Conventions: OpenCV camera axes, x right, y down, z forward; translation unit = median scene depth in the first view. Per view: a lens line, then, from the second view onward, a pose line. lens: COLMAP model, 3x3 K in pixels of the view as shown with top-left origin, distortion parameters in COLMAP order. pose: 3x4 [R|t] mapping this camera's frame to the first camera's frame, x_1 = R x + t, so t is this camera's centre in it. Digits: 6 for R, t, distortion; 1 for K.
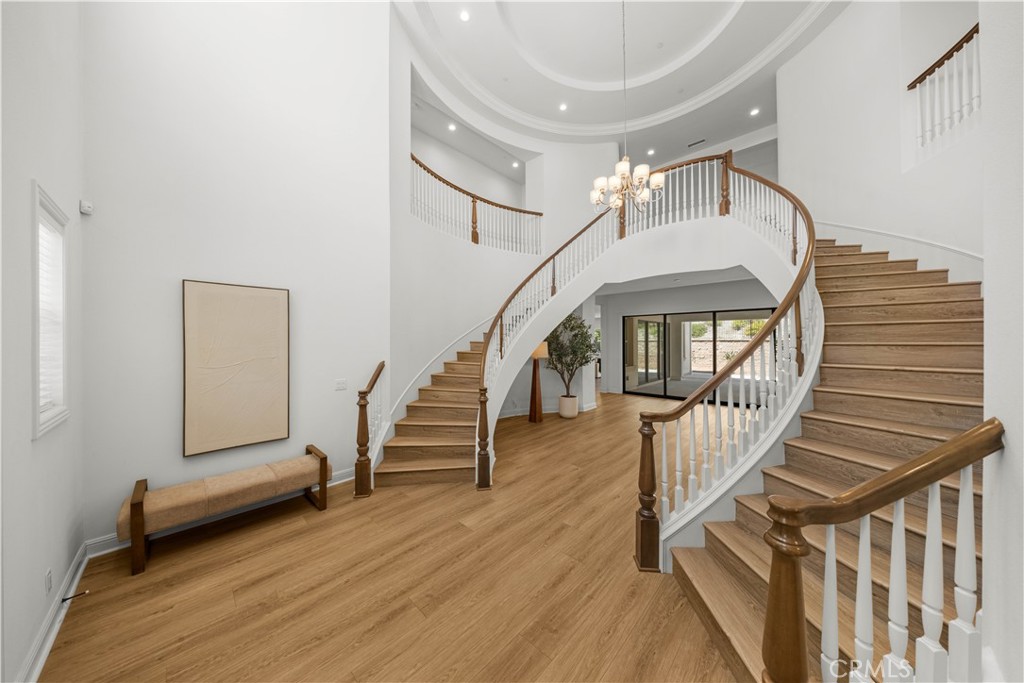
lens RADIAL K [[322.0, 0, 505.5], [0, 322.0, 341.3], [0, 0, 1]] dist [-0.003205, -0.000534]
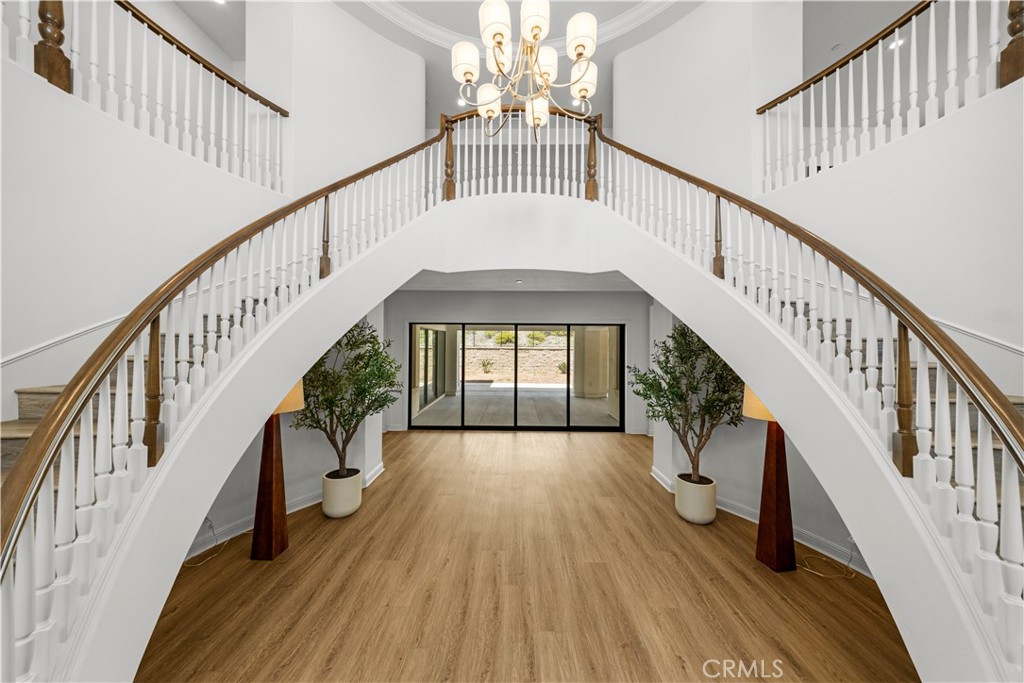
lens RADIAL K [[322.0, 0, 495.5], [0, 322.0, 339.0], [0, 0, 1]] dist [-0.003205, -0.000534]
pose [[0.724303, 0.011555, 0.689385, 0.010379], [-0.006648, 0.999930, -0.009775, -0.051577], [-0.689450, 0.002497, 0.724329, 0.496403]]
